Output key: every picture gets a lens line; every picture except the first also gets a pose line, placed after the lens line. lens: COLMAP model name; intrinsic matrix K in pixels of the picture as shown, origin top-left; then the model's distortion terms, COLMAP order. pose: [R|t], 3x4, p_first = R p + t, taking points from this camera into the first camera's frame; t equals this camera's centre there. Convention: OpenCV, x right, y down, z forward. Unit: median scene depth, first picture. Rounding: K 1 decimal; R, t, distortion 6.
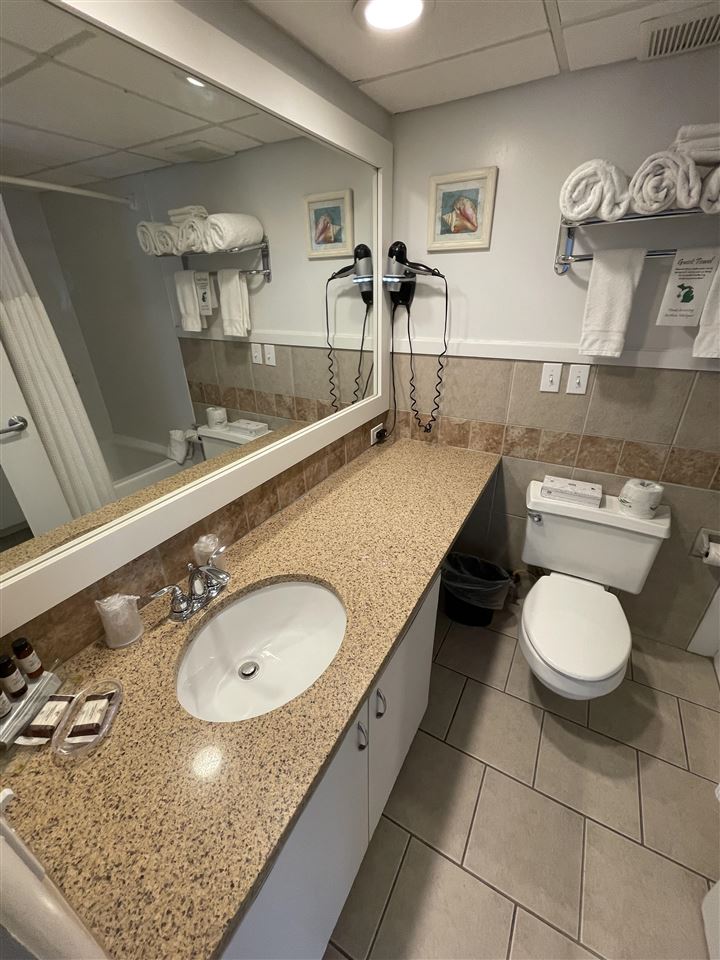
lens RADIAL K [[387.0, 0, 360.8], [0, 387.0, 477.6], [0, 0, 1]] dist [-0.004157, -0.000627]
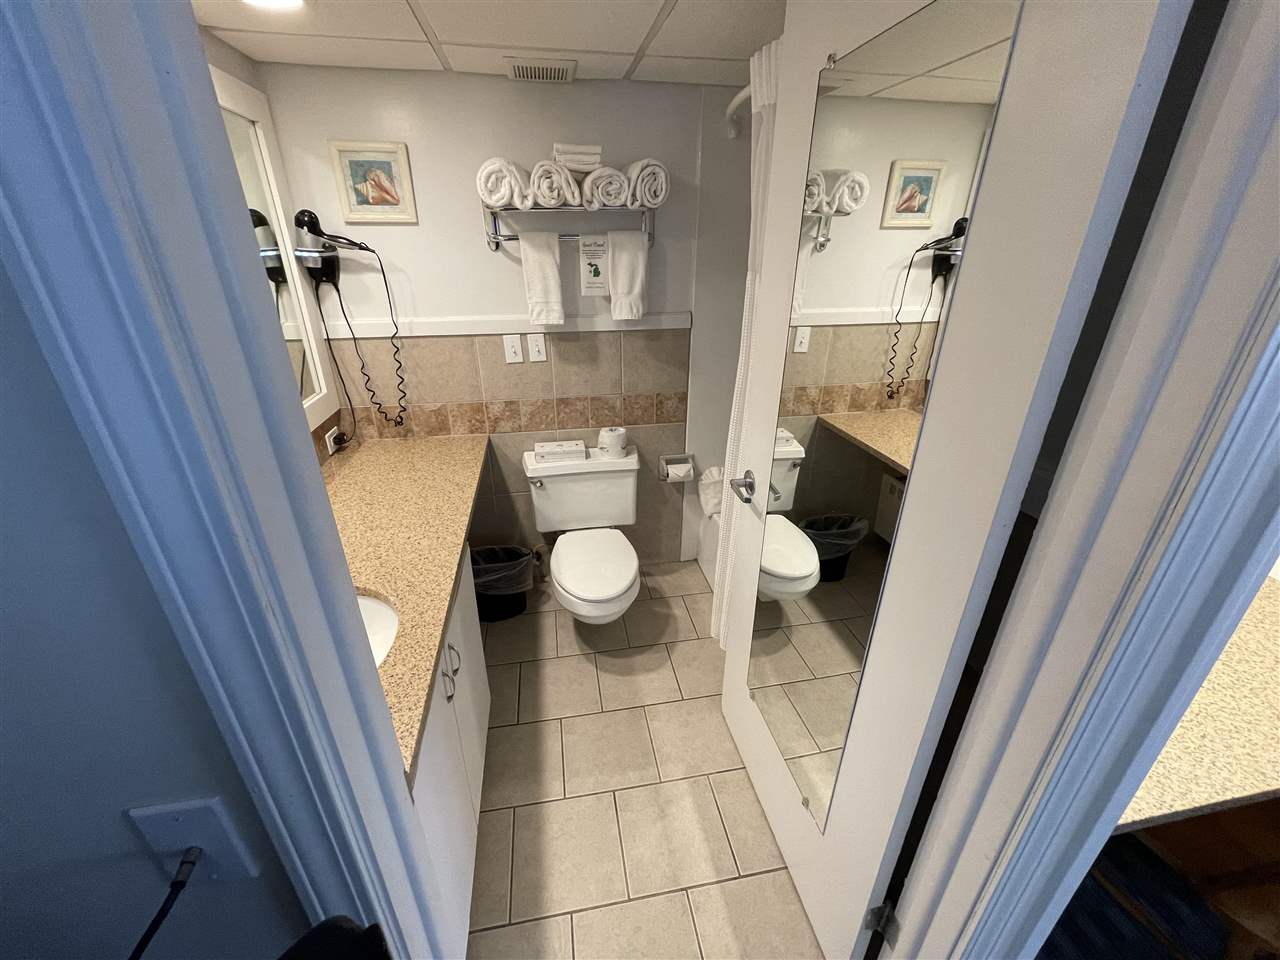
lens RADIAL K [[515.9, 0, 637.3], [0, 515.9, 480.7], [0, 0, 1]] dist [-0.004157, -0.000627]
pose [[0.771783, -0.245582, 0.586549, -0.147100], [0.264659, 0.962780, 0.054867, 0.093004], [-0.578192, 0.112891, 0.808053, -0.264498]]
